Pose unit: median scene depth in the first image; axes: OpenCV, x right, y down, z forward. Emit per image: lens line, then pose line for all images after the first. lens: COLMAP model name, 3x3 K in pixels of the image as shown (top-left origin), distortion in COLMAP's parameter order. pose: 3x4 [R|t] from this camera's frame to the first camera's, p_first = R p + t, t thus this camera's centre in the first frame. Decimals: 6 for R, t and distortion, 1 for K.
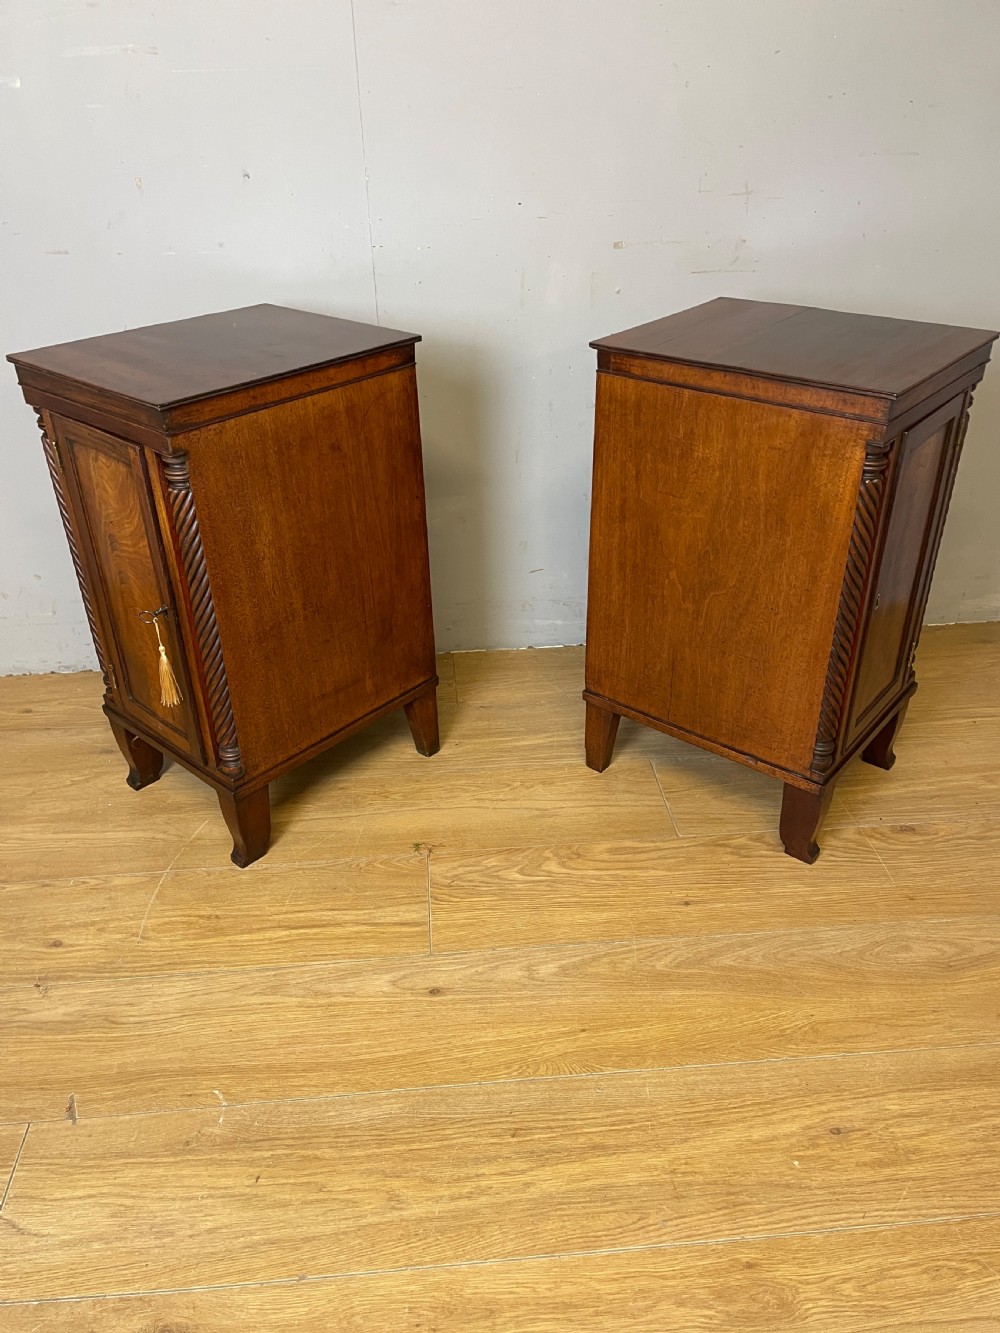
lens RADIAL K [[1005.0, 0, 497.5], [0, 1005.0, 666.6], [0, 0, 1]] dist [0.090934, -0.115789]
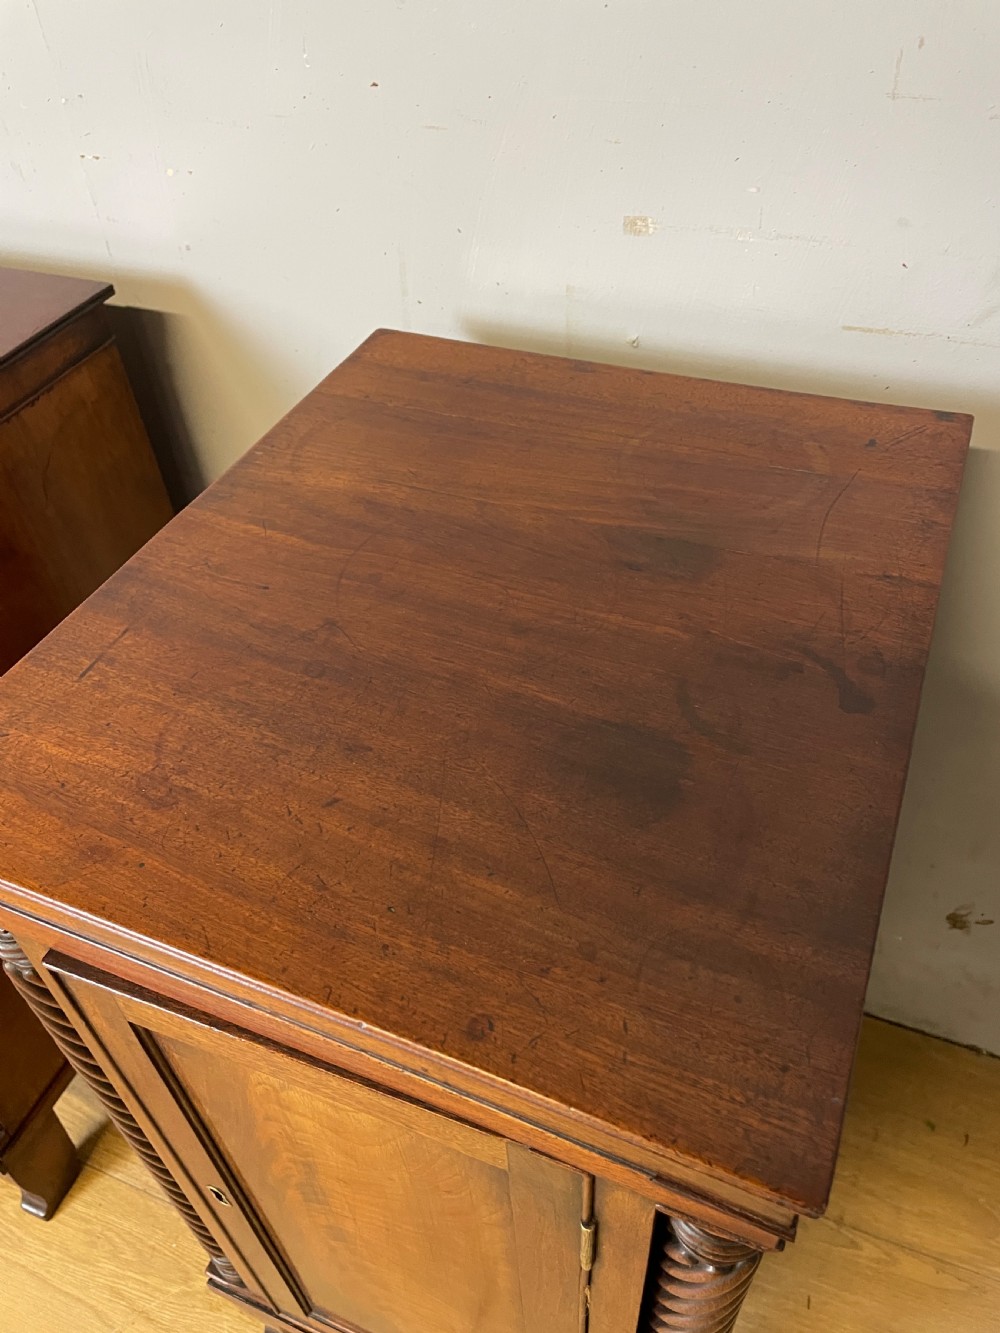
lens RADIAL K [[1014.4, 0, 493.7], [0, 1014.4, 648.8], [0, 0, 1]] dist [0.086707, -0.117668]
pose [[0.890260, 0.288474, -0.352447, 0.303997], [-0.201563, 0.943480, 0.263093, -0.447357], [0.408423, -0.163181, 0.898089, 0.787956]]
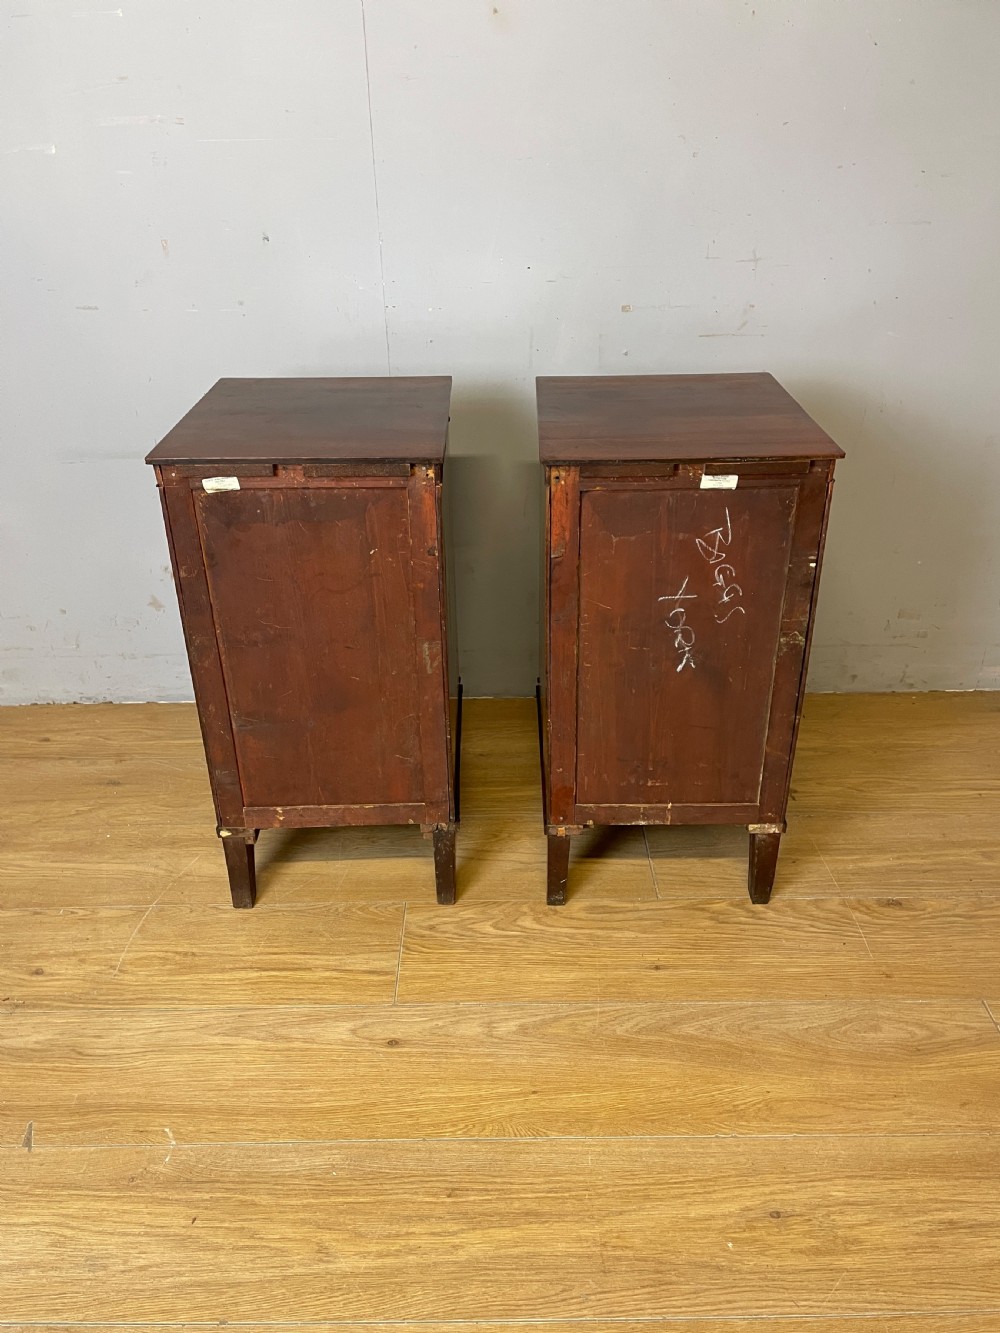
lens RADIAL K [[1005.0, 0, 500.1], [0, 1005.0, 669.2], [0, 0, 1]] dist [0.090934, -0.115789]
pose [[0.996999, 0.039504, -0.066570, 0.093361], [-0.041491, 0.998726, -0.028725, -0.024814], [0.065350, 0.031401, 0.997368, -0.011665]]
